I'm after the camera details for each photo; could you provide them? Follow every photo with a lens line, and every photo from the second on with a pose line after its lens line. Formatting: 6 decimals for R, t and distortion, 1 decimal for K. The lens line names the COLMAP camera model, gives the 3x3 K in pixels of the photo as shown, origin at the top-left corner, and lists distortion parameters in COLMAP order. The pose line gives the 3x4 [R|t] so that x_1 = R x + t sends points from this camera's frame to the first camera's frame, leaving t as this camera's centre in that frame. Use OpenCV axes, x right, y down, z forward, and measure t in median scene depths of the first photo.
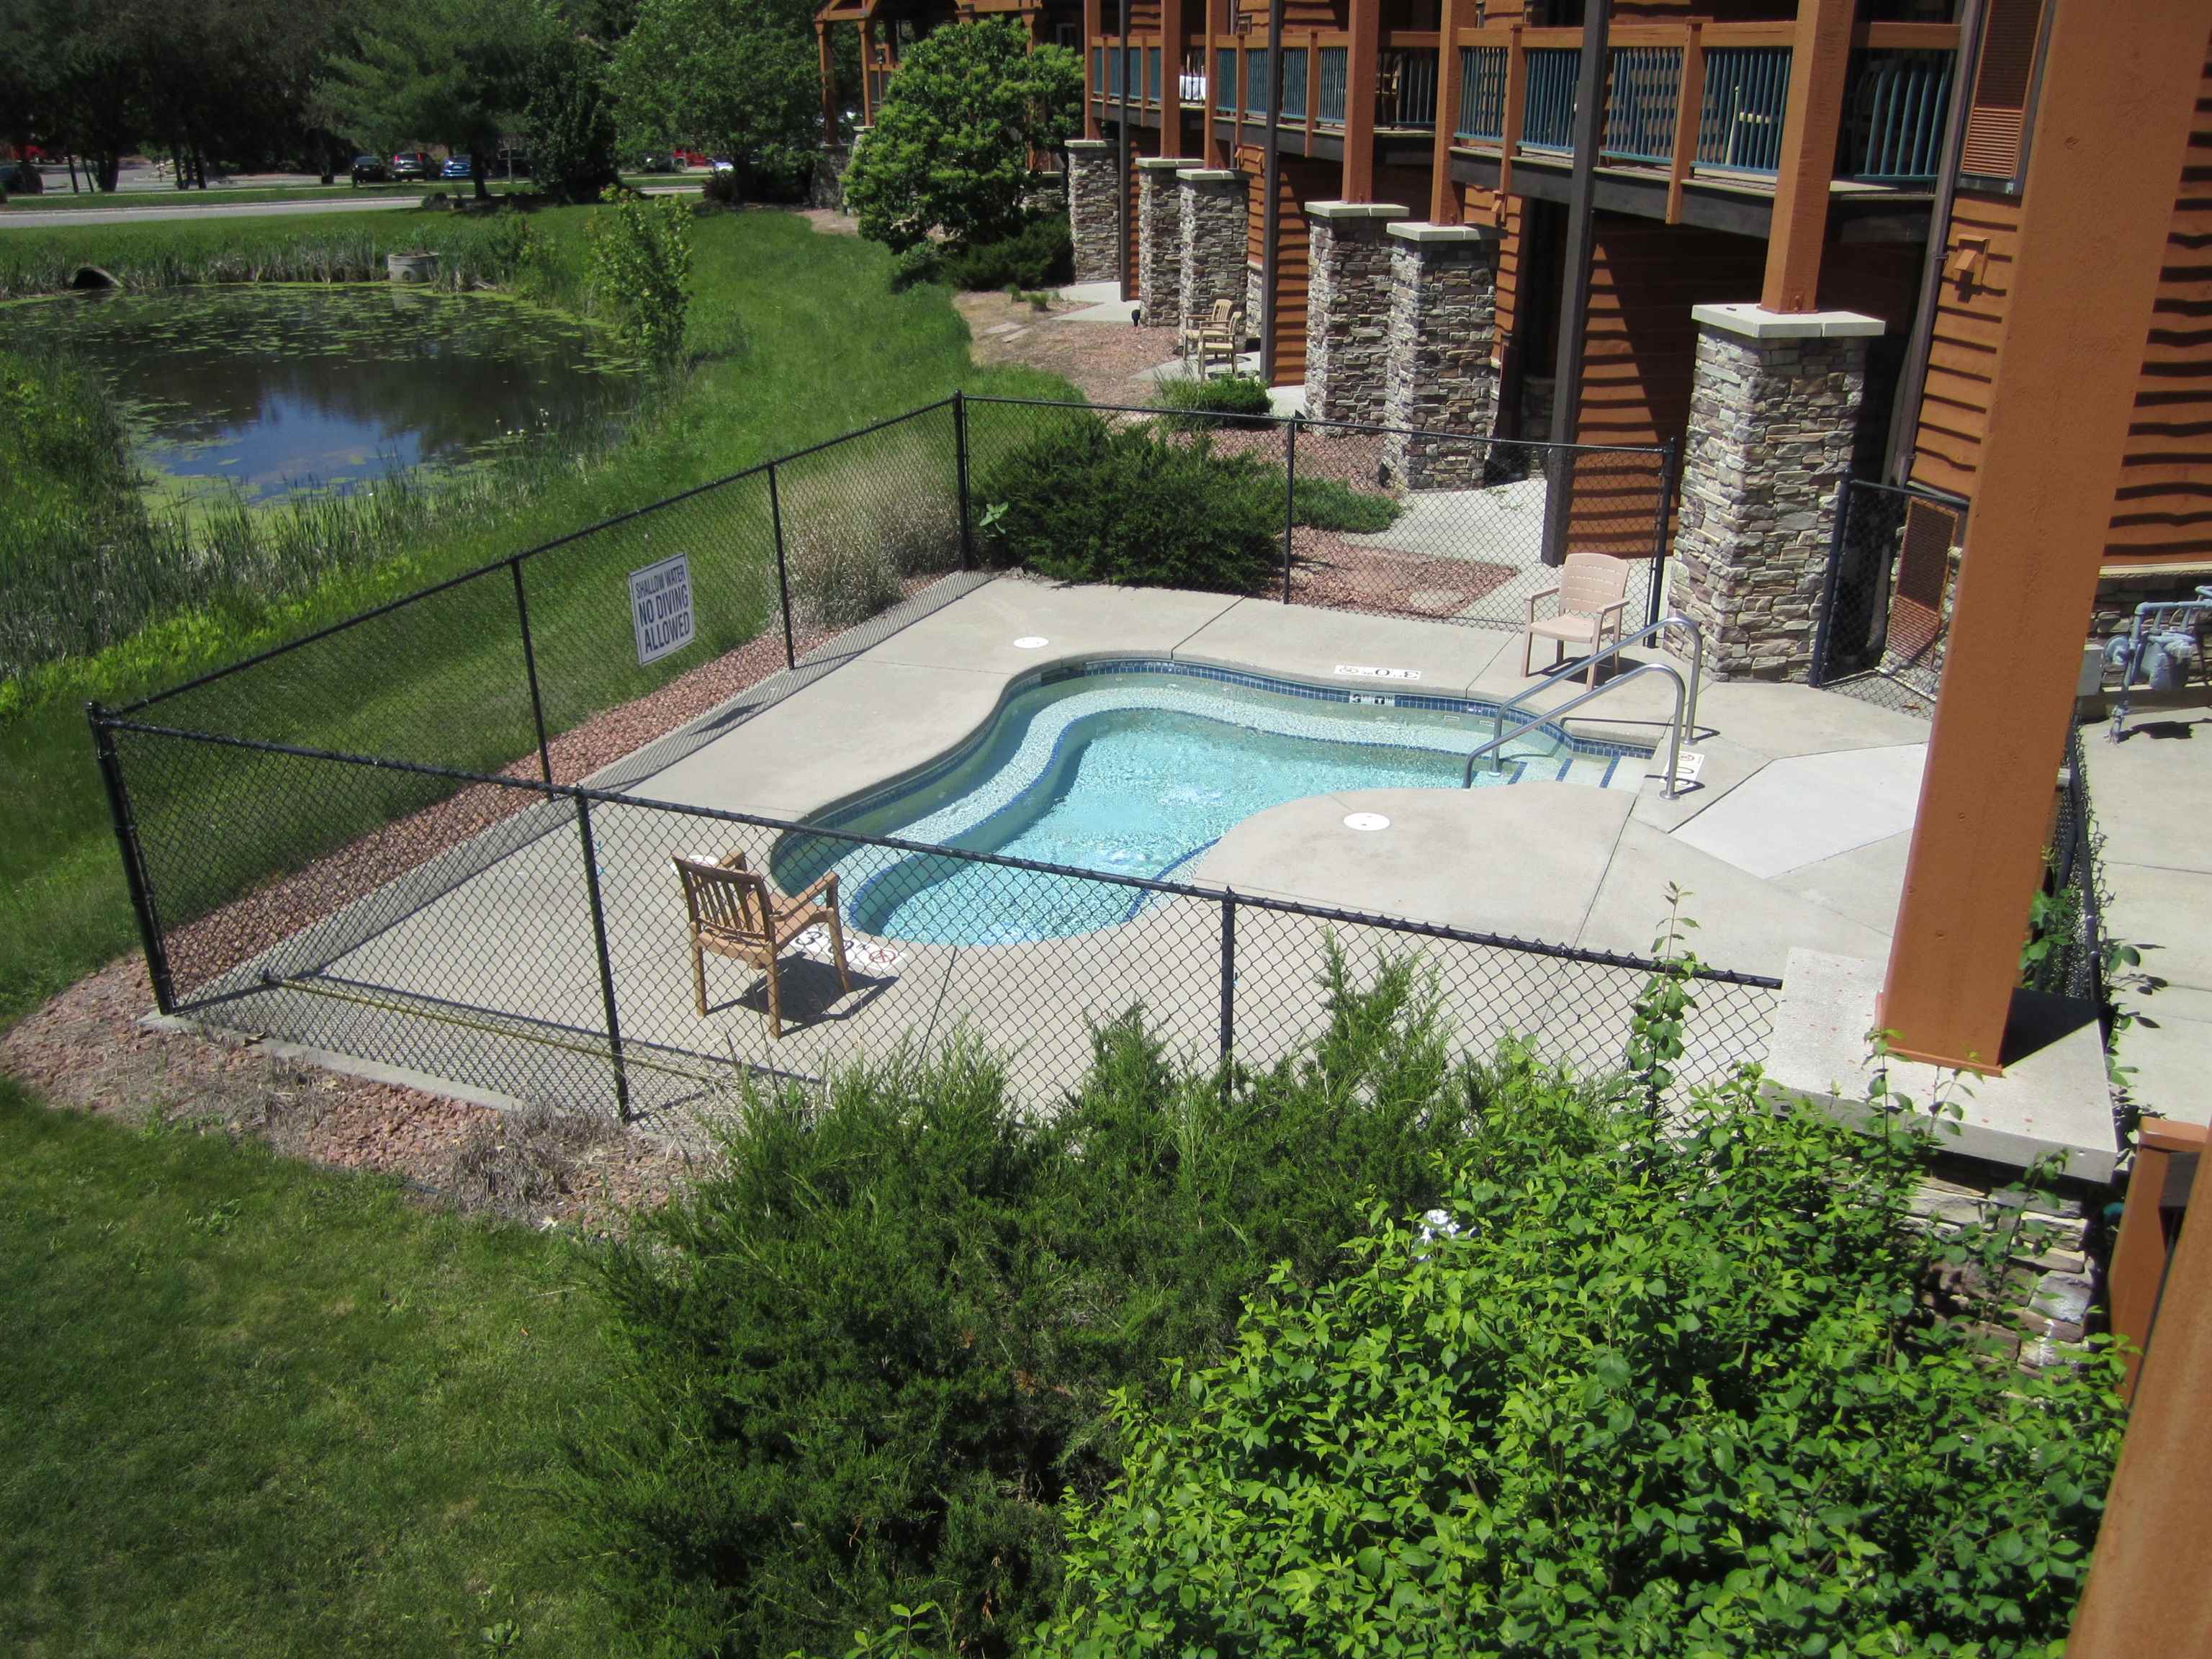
lens RADIAL K [[1828.2, 0, 1106.0], [0, 1828.2, 829.5], [0, 0, 1]] dist [-0.046664, 0.000753]
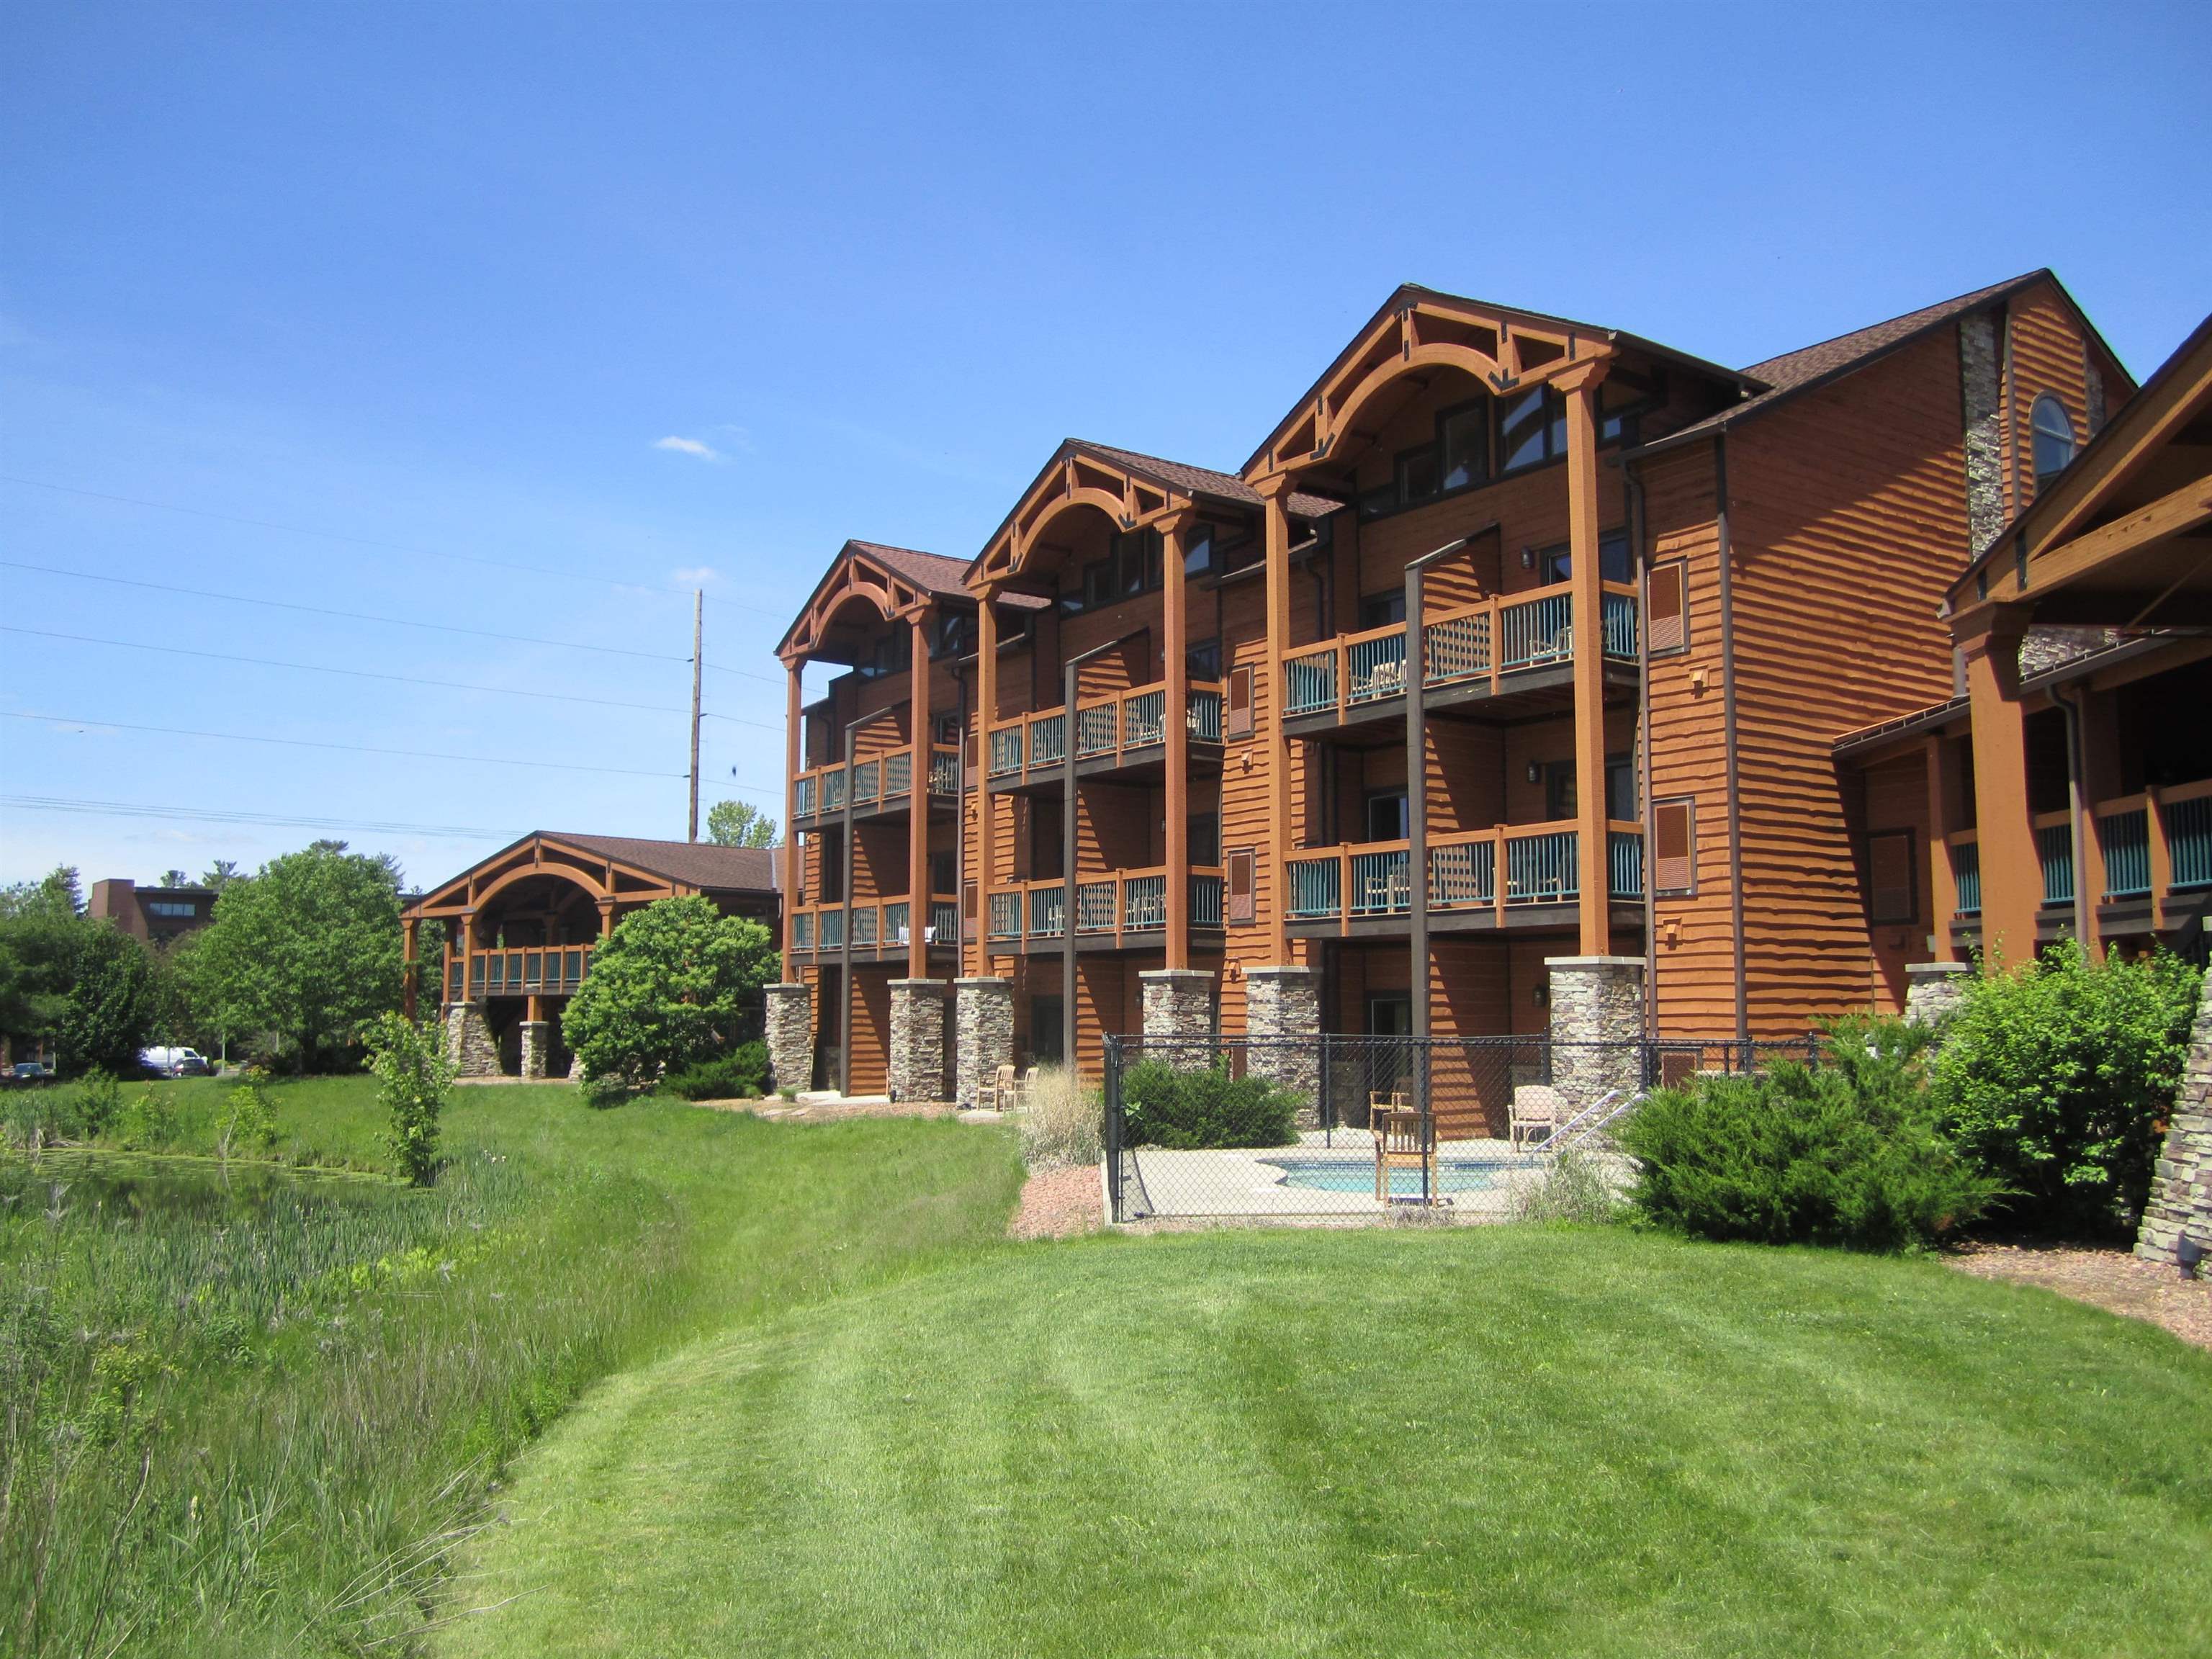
lens RADIAL K [[1837.4, 0, 1106.0], [0, 1837.4, 829.5], [0, 0, 1]] dist [-0.046113, 0.000028]
pose [[0.909472, 0.050374, 0.412702, -0.861036], [0.160387, 0.873294, -0.460038, 0.387322], [-0.383584, 0.484583, 0.786157, -0.379199]]
